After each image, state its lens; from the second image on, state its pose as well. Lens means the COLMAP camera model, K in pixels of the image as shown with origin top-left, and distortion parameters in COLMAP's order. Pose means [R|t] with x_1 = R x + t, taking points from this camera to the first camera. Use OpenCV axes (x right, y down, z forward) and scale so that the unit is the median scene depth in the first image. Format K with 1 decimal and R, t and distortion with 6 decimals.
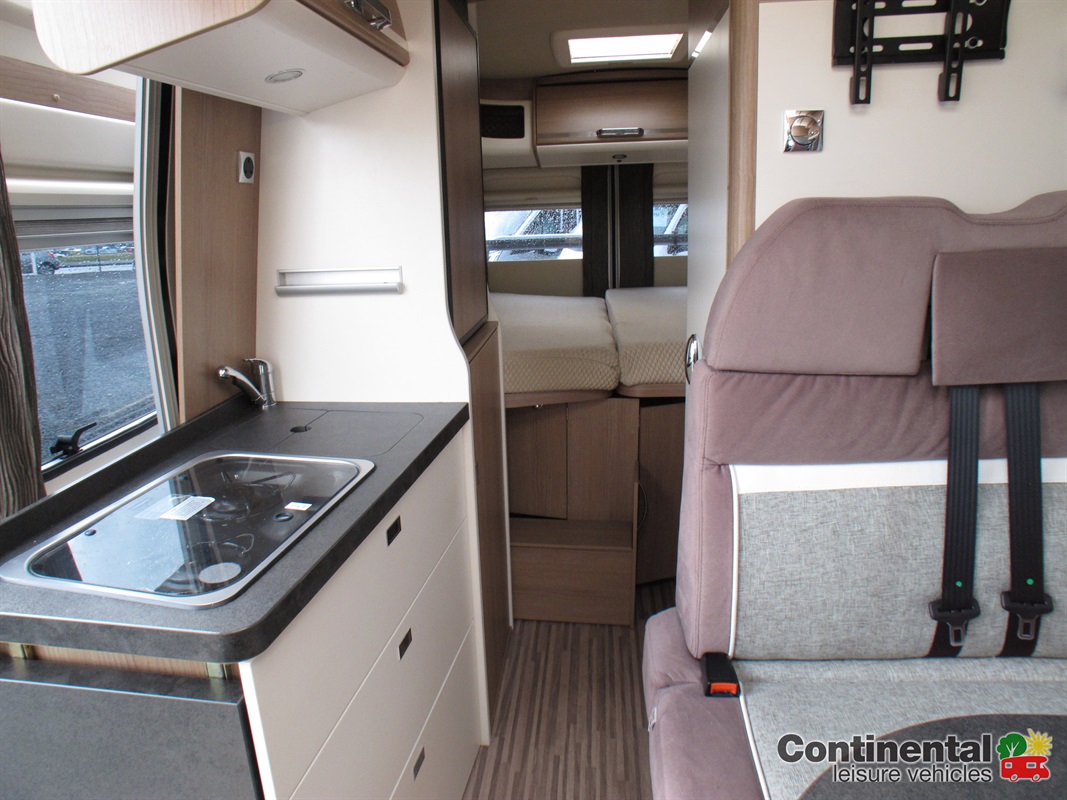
lens RADIAL K [[686.4, 0, 528.5], [0, 686.4, 404.8], [0, 0, 1]] dist [-0.141462, 0.073312]
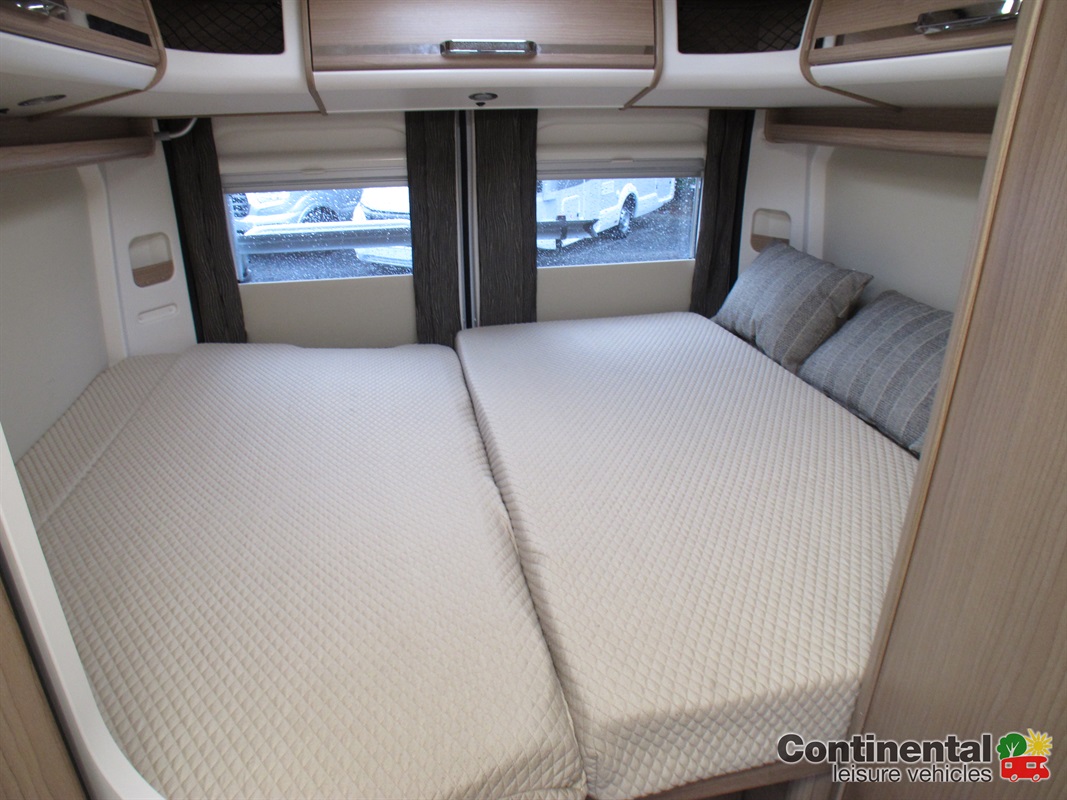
lens RADIAL K [[692.3, 0, 524.9], [0, 692.3, 401.8], [0, 0, 1]] dist [-0.142987, 0.073708]
pose [[0.965361, -0.073583, 0.250329, 0.046336], [0.045177, 0.992058, 0.117390, -0.434703], [-0.256978, -0.102015, 0.961018, 1.049951]]
